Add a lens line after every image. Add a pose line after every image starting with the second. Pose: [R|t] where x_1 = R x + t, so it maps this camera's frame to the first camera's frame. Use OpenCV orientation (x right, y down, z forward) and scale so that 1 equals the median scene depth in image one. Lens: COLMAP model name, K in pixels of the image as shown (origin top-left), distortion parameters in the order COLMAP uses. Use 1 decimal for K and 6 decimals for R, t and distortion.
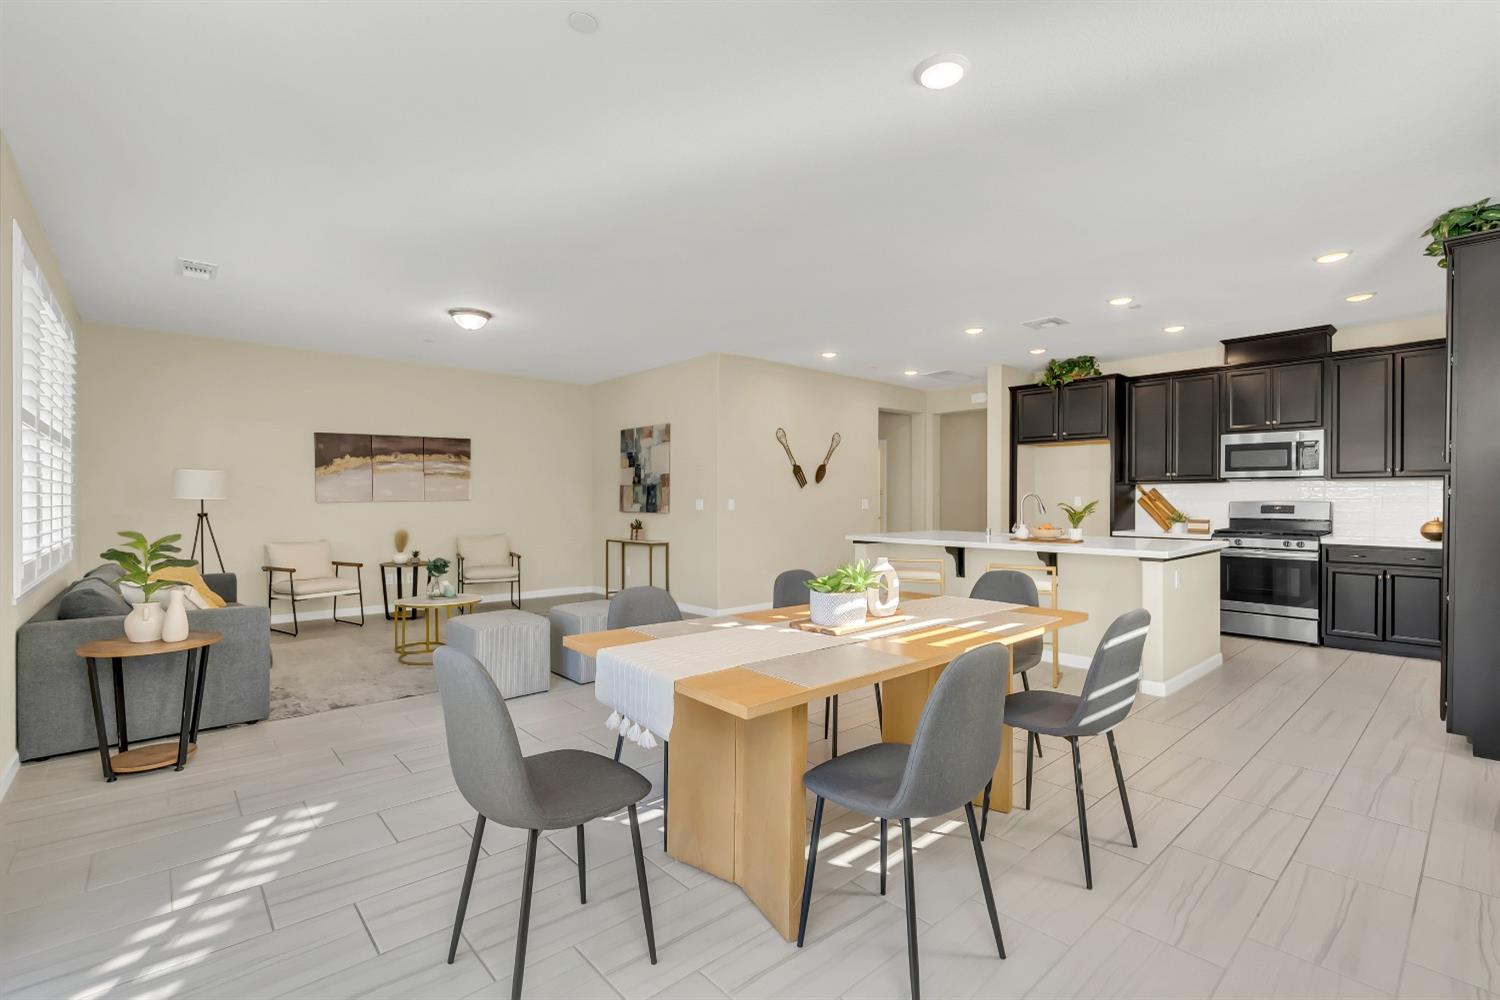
lens RADIAL K [[675.6, 0, 754.8], [0, 675.6, 500.0], [0, 0, 1]] dist [-0.005915, 0.001760]
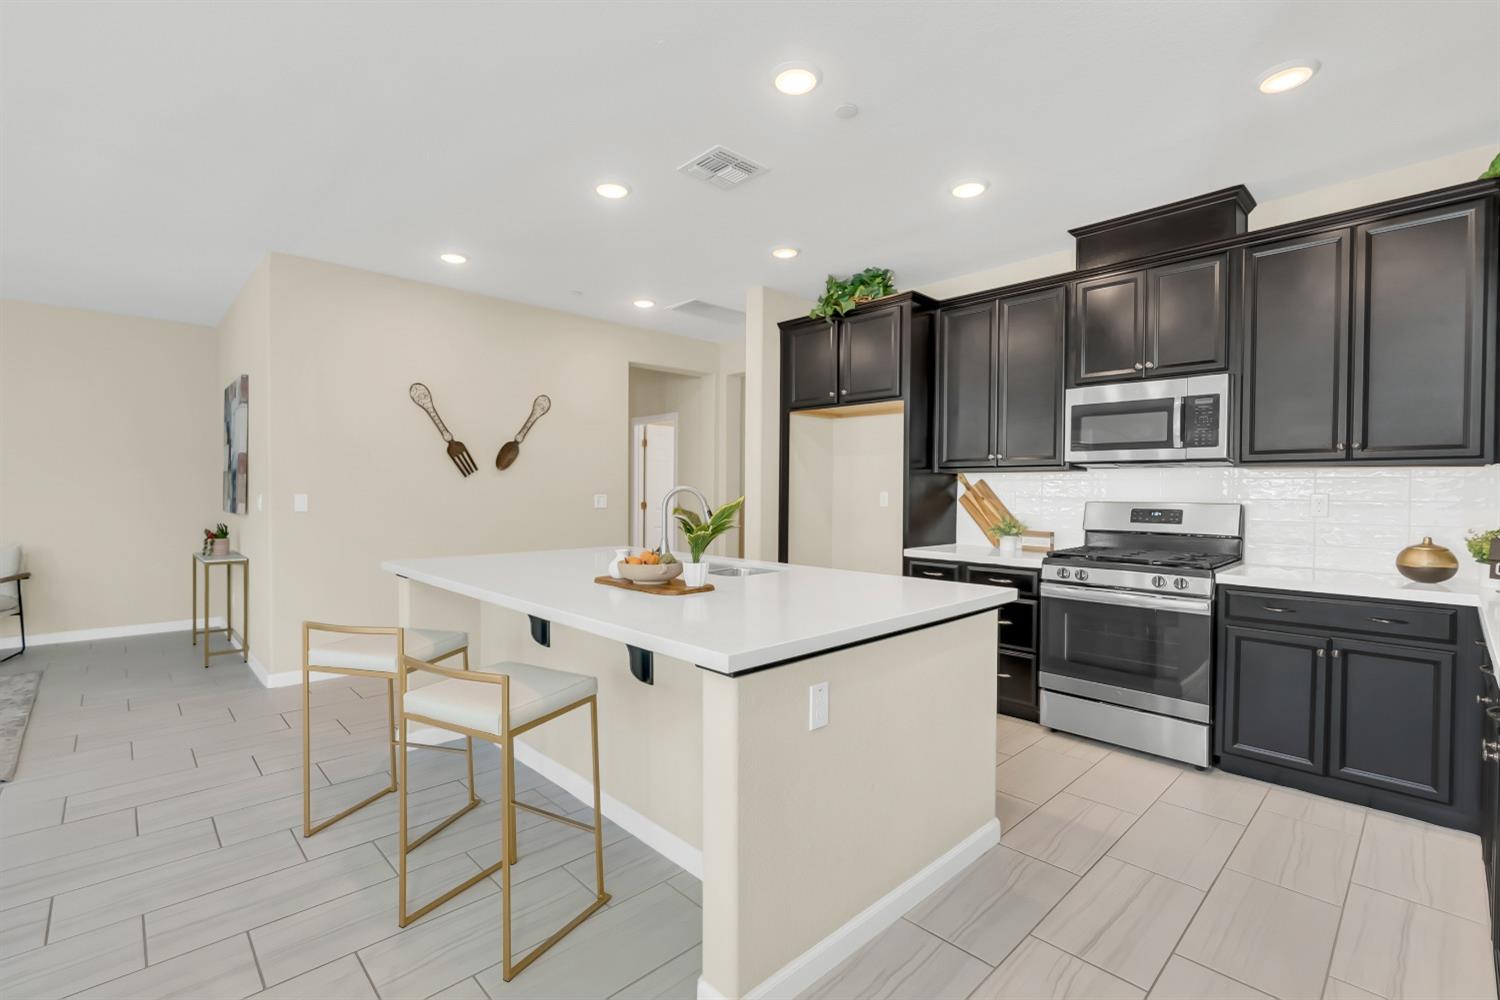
lens RADIAL K [[665.6, 0, 759.5], [0, 665.6, 499.3], [0, 0, 1]] dist [-0.004539, -0.000170]
pose [[0.999459, 0.004024, 0.032633, 0.362336], [-0.004457, 0.999903, 0.013198, -0.006110], [-0.032576, -0.013336, 0.999380, 0.381302]]
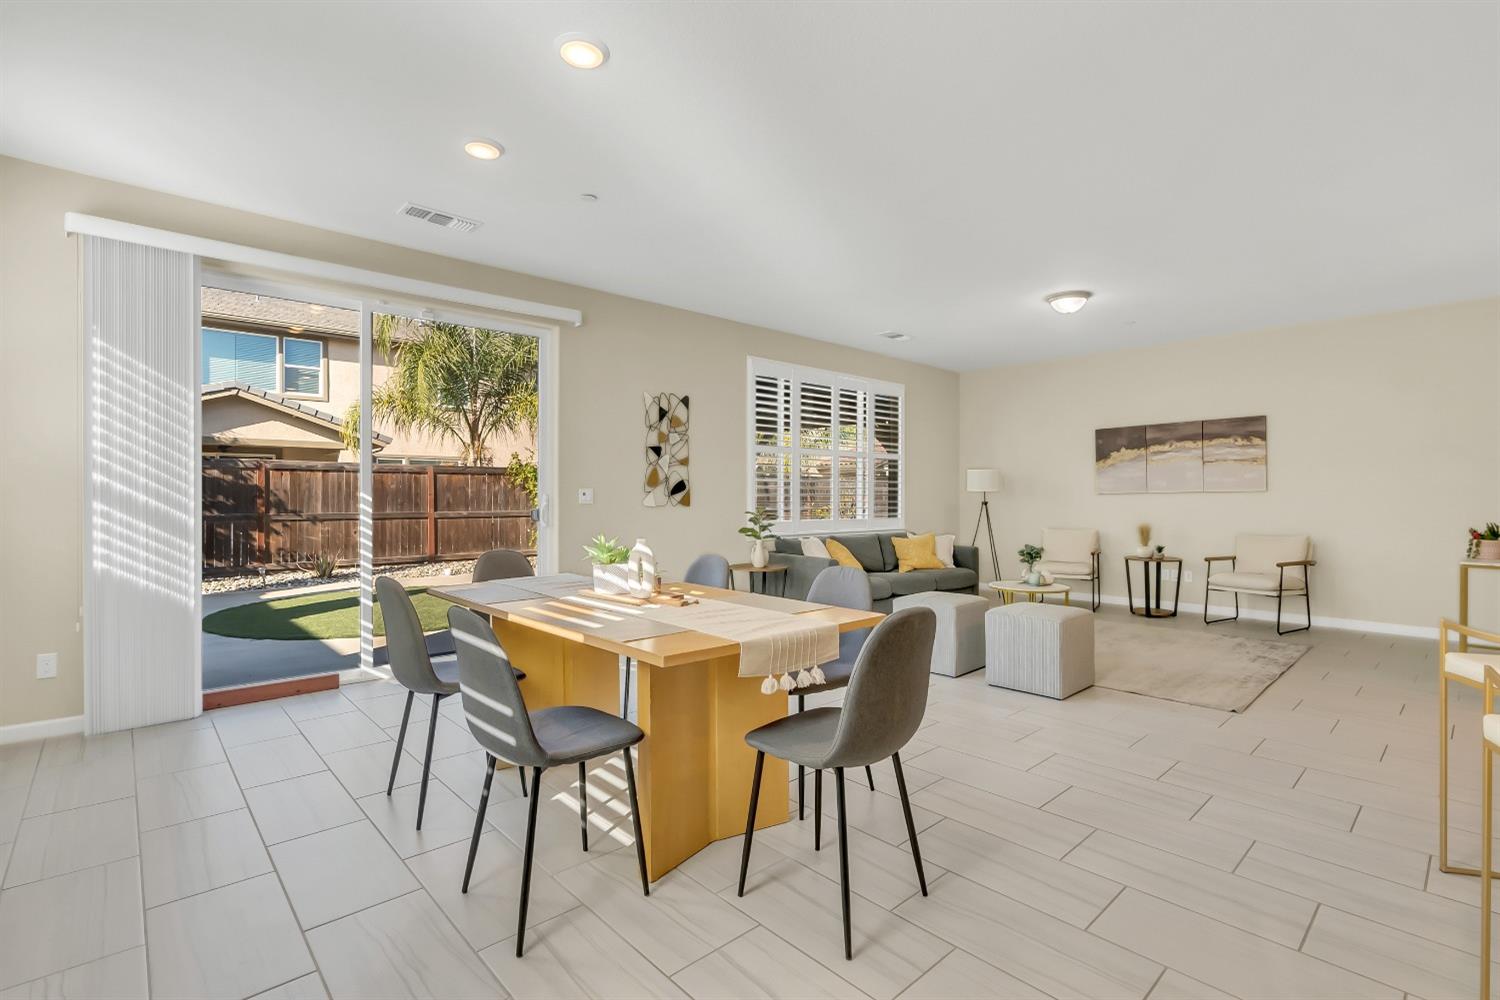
lens RADIAL K [[692.0, 0, 759.9], [0, 692.0, 495.4], [0, 0, 1]] dist [-0.003779, -0.000307]
pose [[0.020606, -0.001978, -0.999786, 0.433902], [-0.001608, 0.999997, -0.002012, 0.008676], [0.999786, 0.001649, 0.020603, 0.419631]]
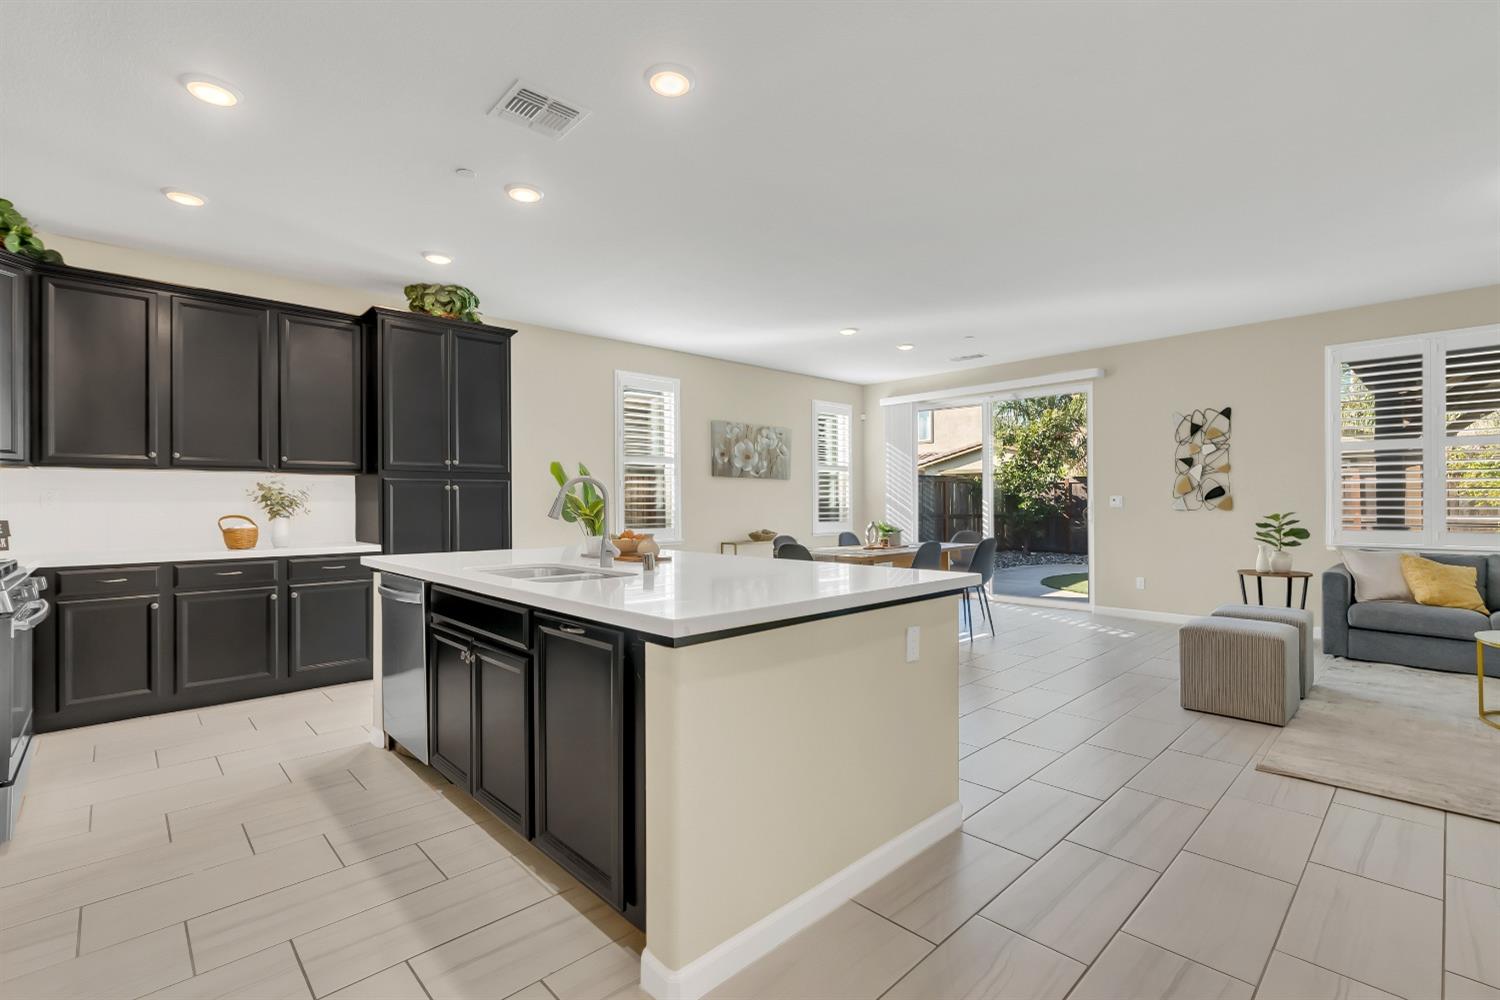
lens RADIAL K [[675.6, 0, 754.8], [0, 675.6, 500.0], [0, 0, 1]] dist [-0.005915, 0.001760]
pose [[-0.999170, 0.004310, -0.040510, 0.244975], [0.004398, 0.999988, -0.002081, 0.005912], [0.040501, -0.002258, -0.999177, 1.189981]]
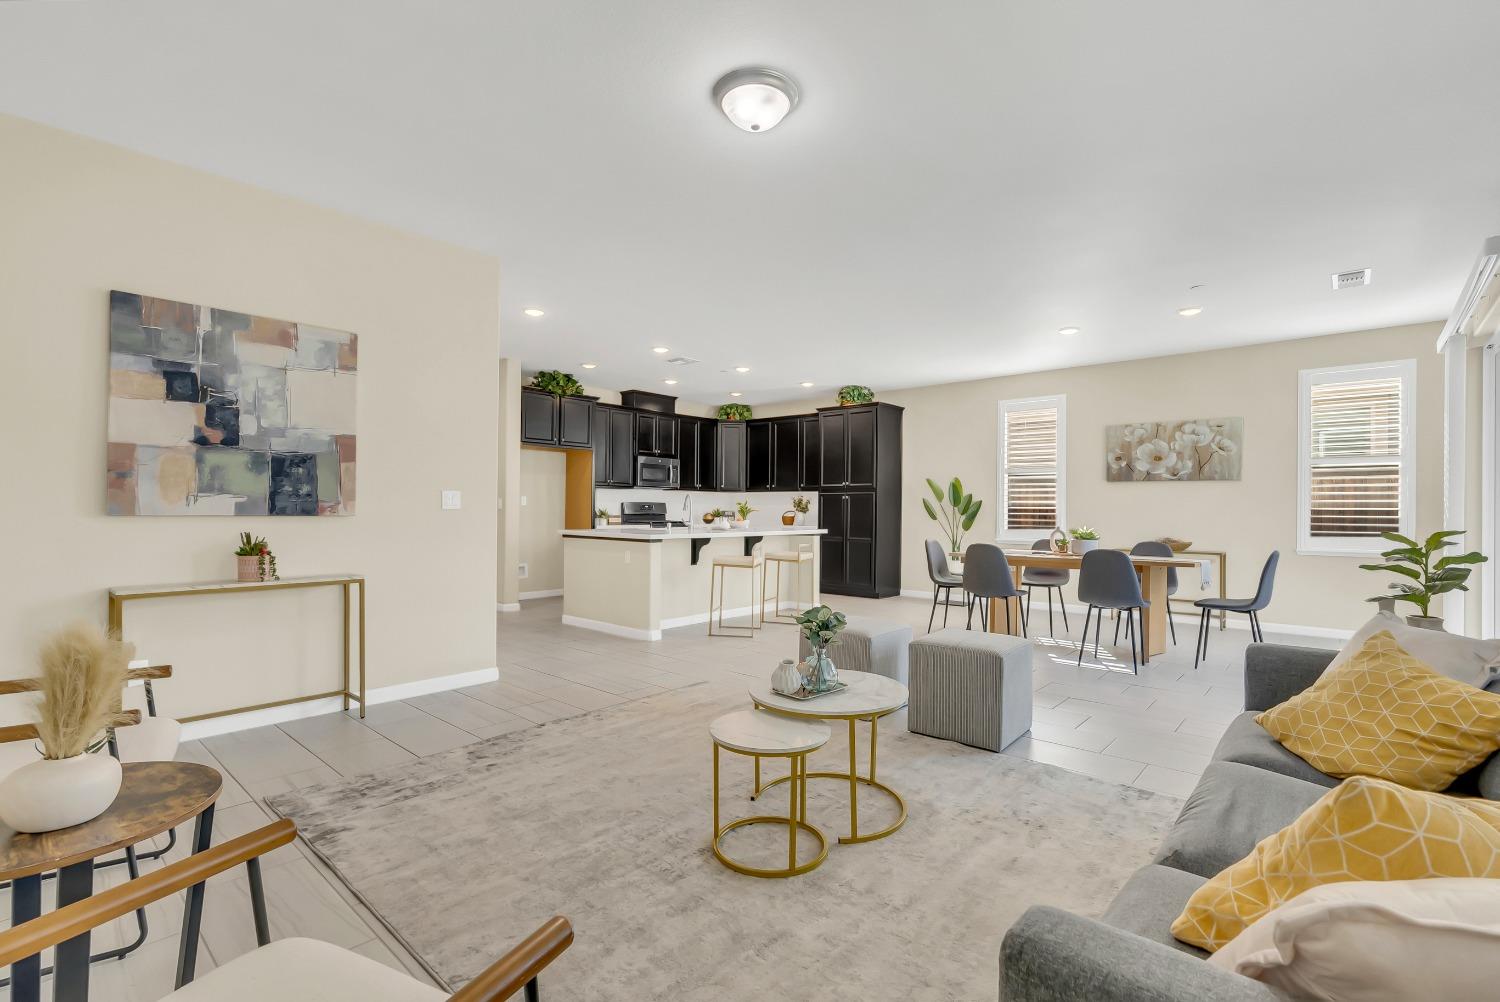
lens RADIAL K [[685.6, 0, 744.9], [0, 685.6, 515.2], [0, 0, 1]] dist [-0.002931, 0.000139]
pose [[-0.103170, -0.010756, 0.994606, -0.703346], [-0.007939, 0.999919, 0.009990, 0.012700], [-0.994632, -0.006866, -0.103247, 0.823363]]
